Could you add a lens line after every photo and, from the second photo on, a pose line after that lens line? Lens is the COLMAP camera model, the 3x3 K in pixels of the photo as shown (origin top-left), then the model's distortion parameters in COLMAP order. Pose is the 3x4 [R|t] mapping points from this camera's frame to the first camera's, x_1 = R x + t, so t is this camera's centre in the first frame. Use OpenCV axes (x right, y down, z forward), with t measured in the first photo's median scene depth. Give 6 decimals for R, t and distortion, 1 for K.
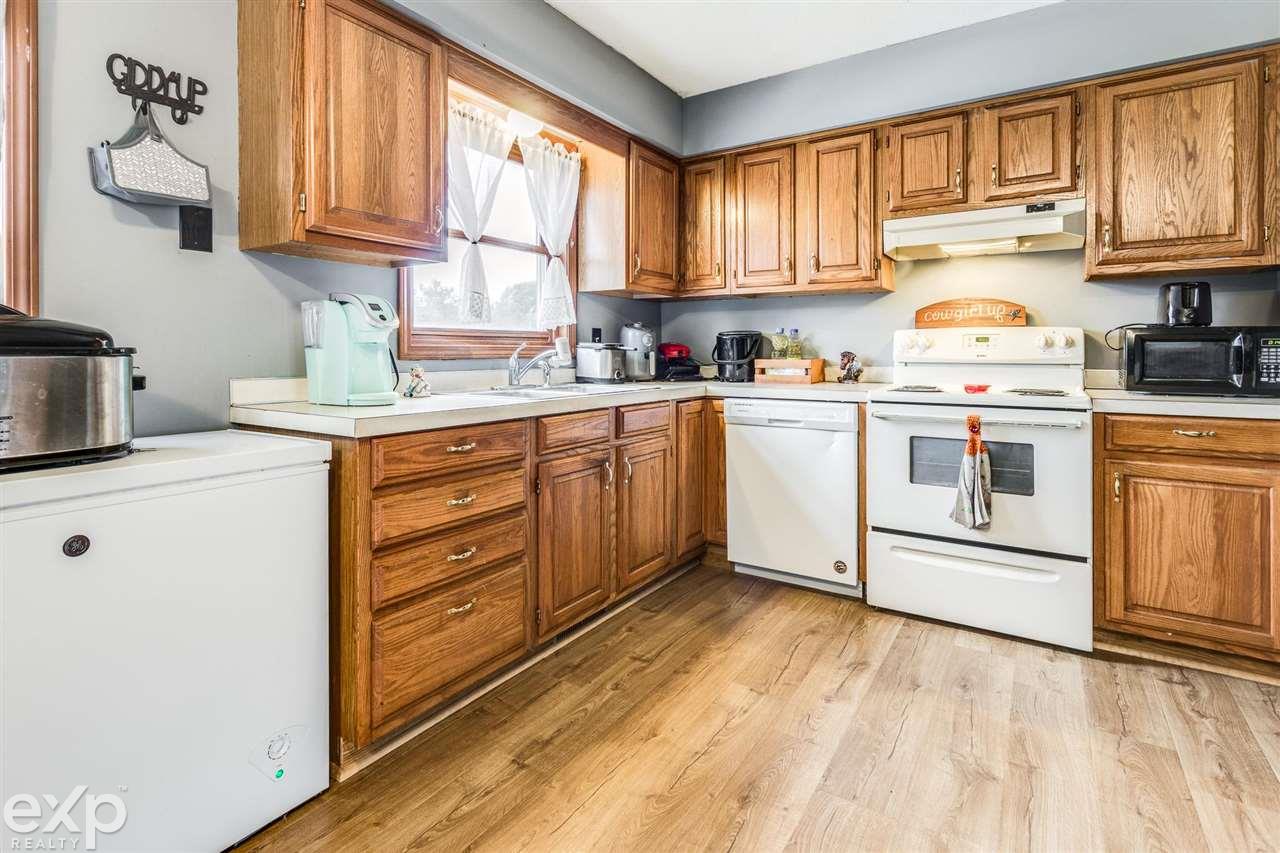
lens RADIAL K [[624.4, 0, 638.6], [0, 624.4, 348.1], [0, 0, 1]] dist [0.000300, 0.001051]
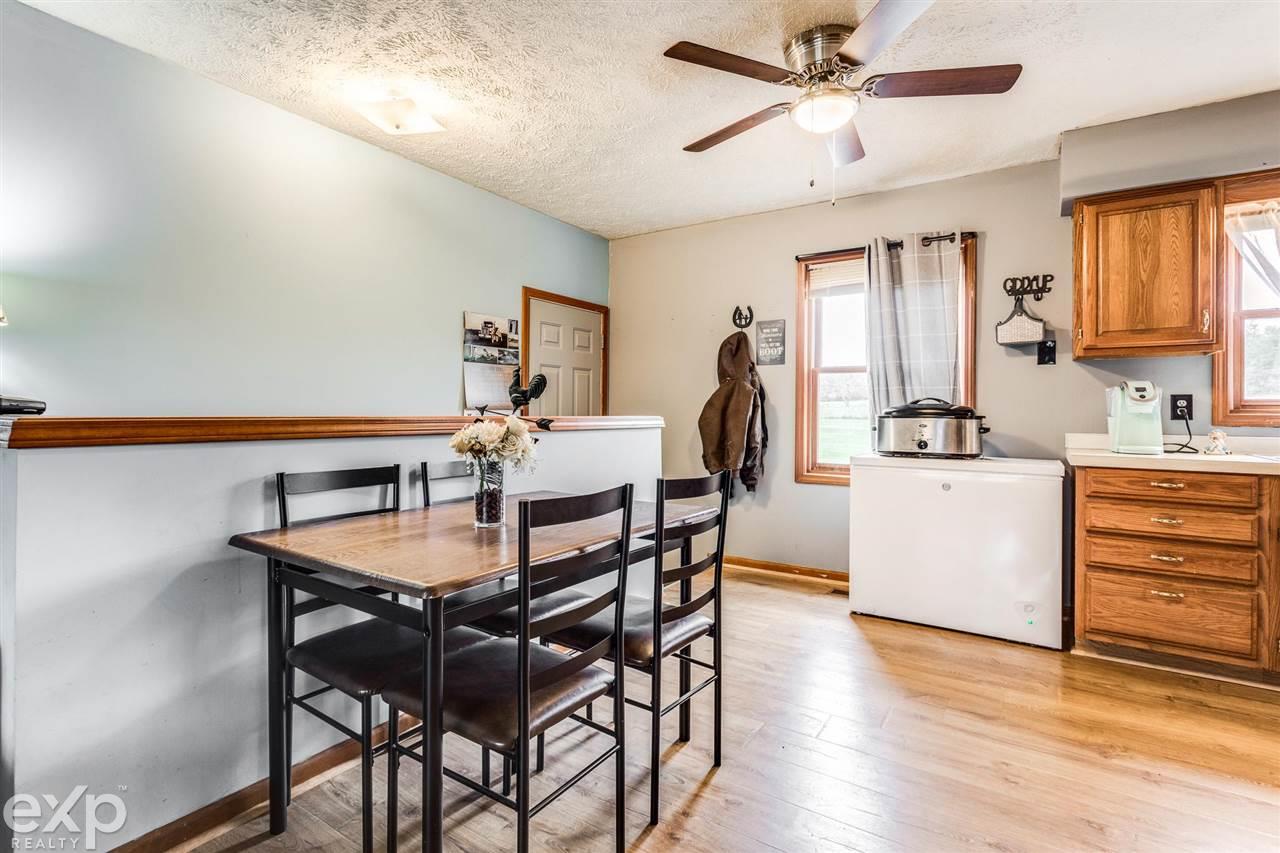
lens RADIAL K [[613.4, 0, 640.0], [0, 613.4, 426.5], [0, 0, 1]] dist [0.013480, -0.000530]
pose [[0.006446, 0.016890, -0.999837, 0.871994], [-0.003747, 0.999851, 0.016866, 0.002216], [0.999972, 0.003637, 0.006509, -0.182415]]
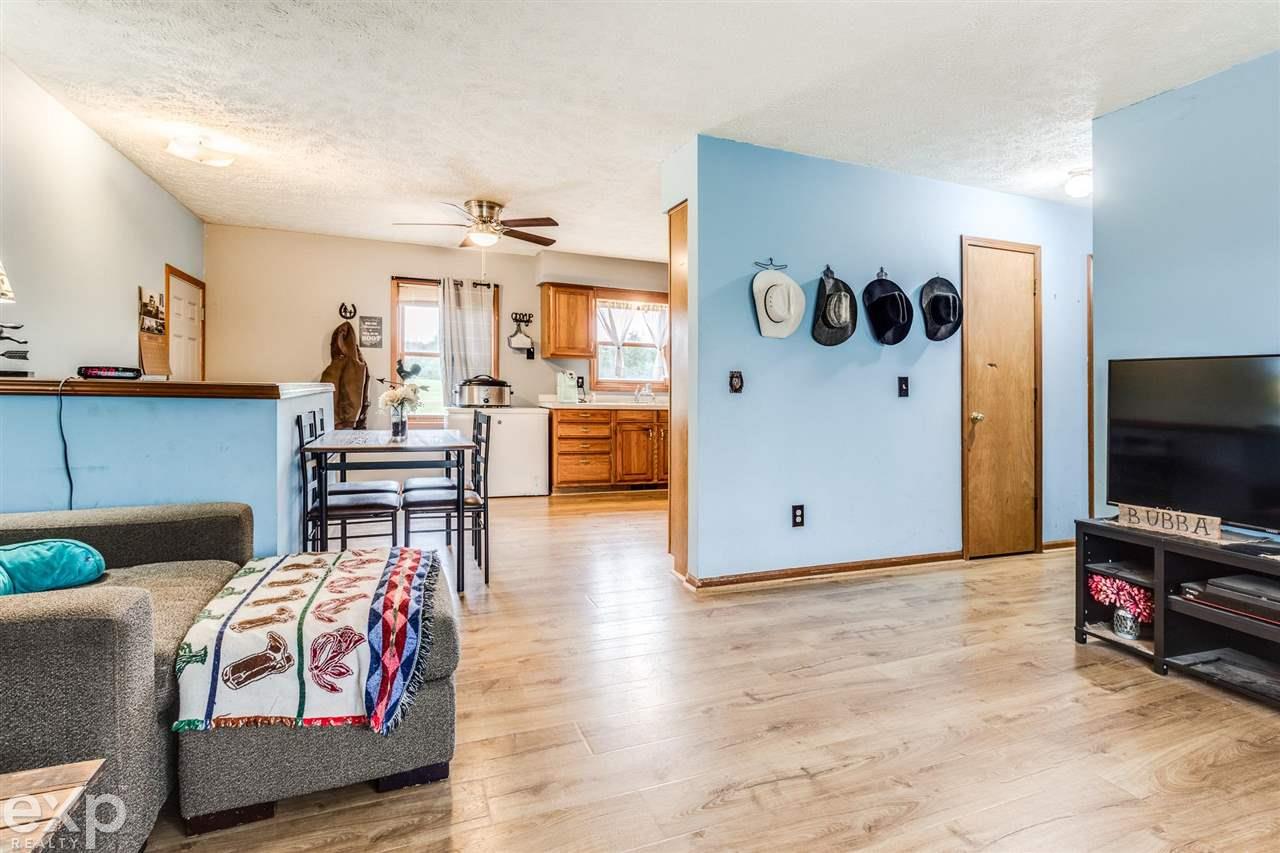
lens RADIAL K [[614.9, 0, 640.3], [0, 614.9, 396.2], [0, 0, 1]] dist [0.001167, 0.000549]
pose [[0.824103, 0.016169, -0.566209, 1.437034], [-0.012932, 0.999869, 0.009732, 0.012429], [0.566292, -0.000698, 0.824205, -1.239147]]
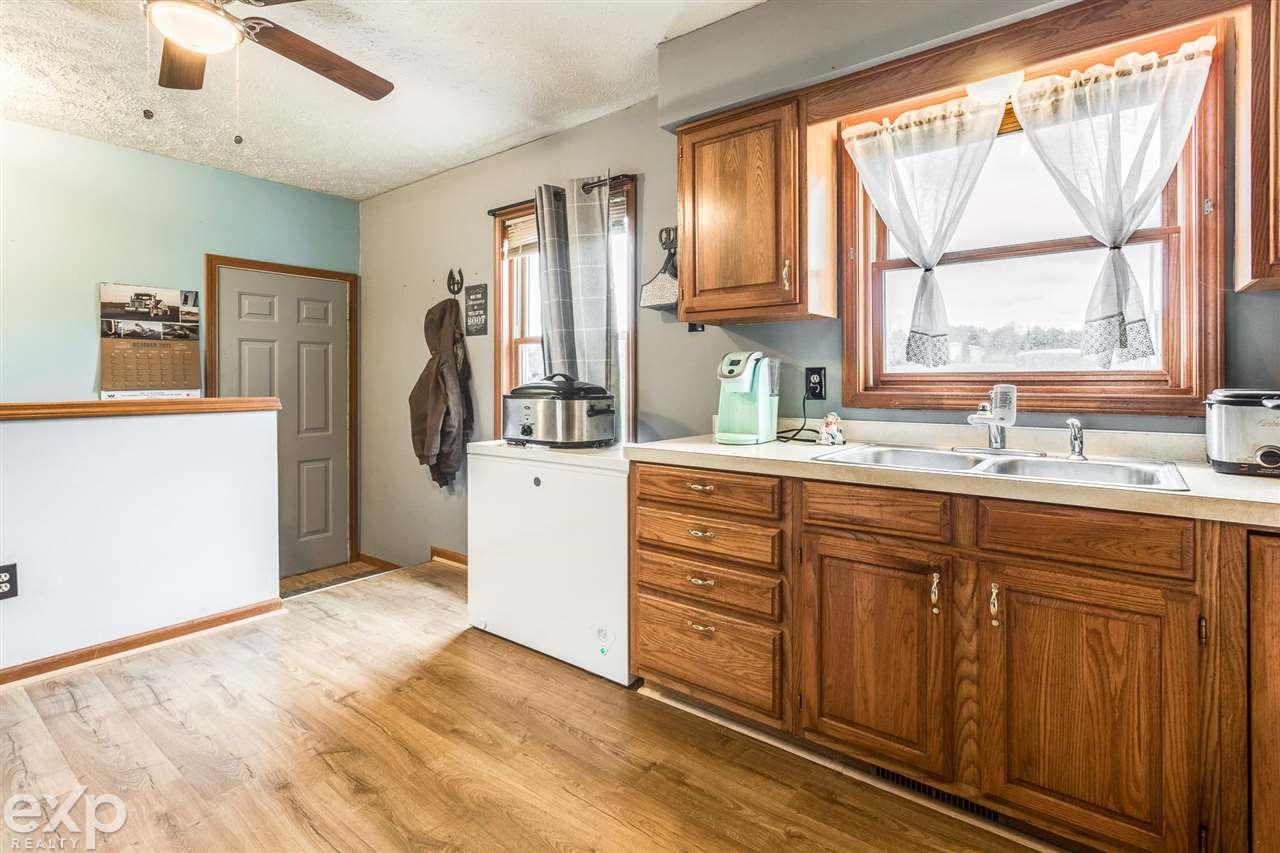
lens RADIAL K [[614.9, 0, 640.3], [0, 614.9, 396.2], [0, 0, 1]] dist [0.001167, 0.000549]
pose [[-0.087051, 0.019785, -0.996007, 0.631381], [0.004822, 0.999799, 0.019439, -0.020463], [0.996192, -0.003111, -0.087129, 0.750218]]
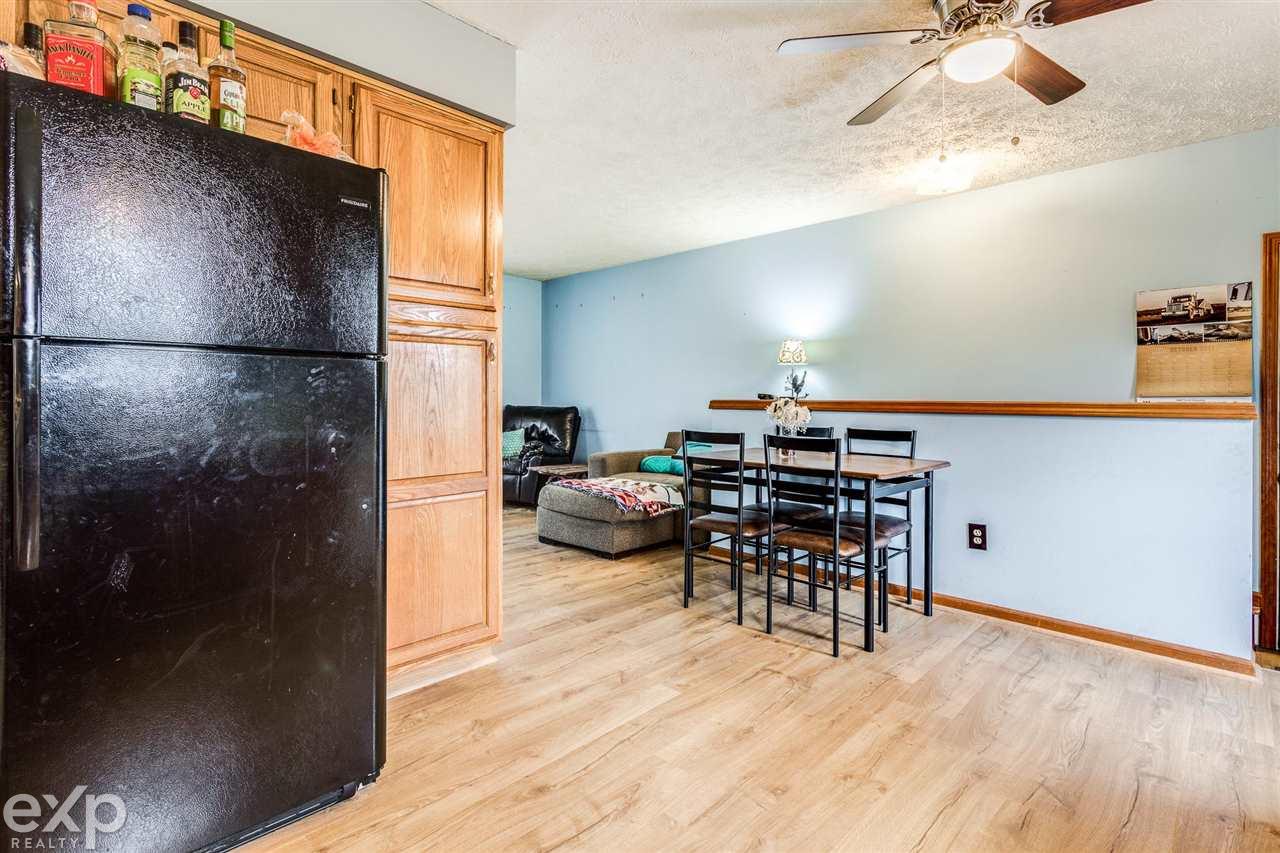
lens RADIAL K [[613.4, 0, 640.0], [0, 613.4, 426.5], [0, 0, 1]] dist [0.013480, -0.000530]
pose [[-0.983562, -0.015174, 0.179933, 0.218634], [-0.007008, 0.998920, 0.045933, -0.000769], [-0.180435, 0.043917, -0.982606, 1.065831]]
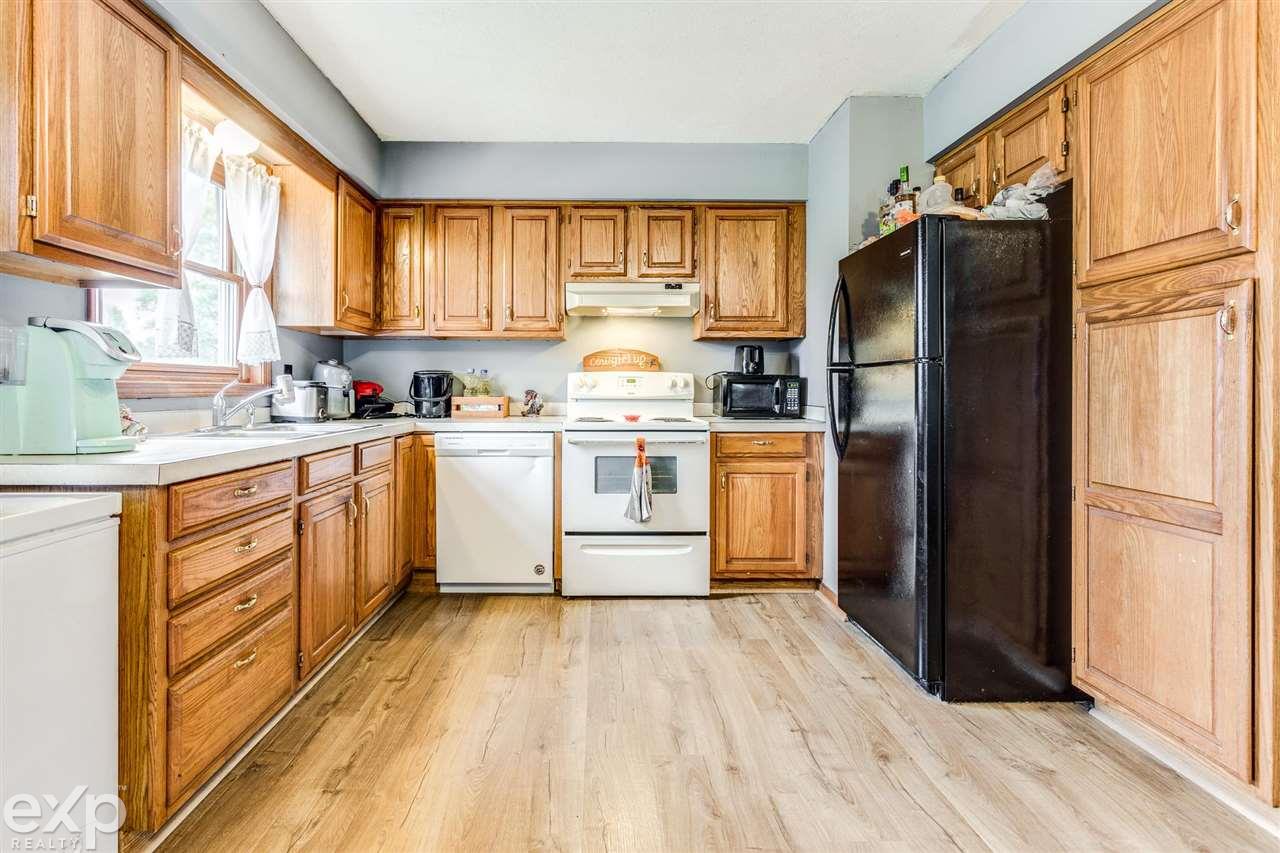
lens RADIAL K [[617.7, 0, 605.4], [0, 617.7, 387.5], [0, 0, 1]] dist [-0.001979, 0.000166]
pose [[0.831103, 0.004480, 0.556100, -0.268509], [-0.006114, 0.999981, 0.001082, -0.001497], [-0.556084, -0.004300, 0.831115, -0.062345]]
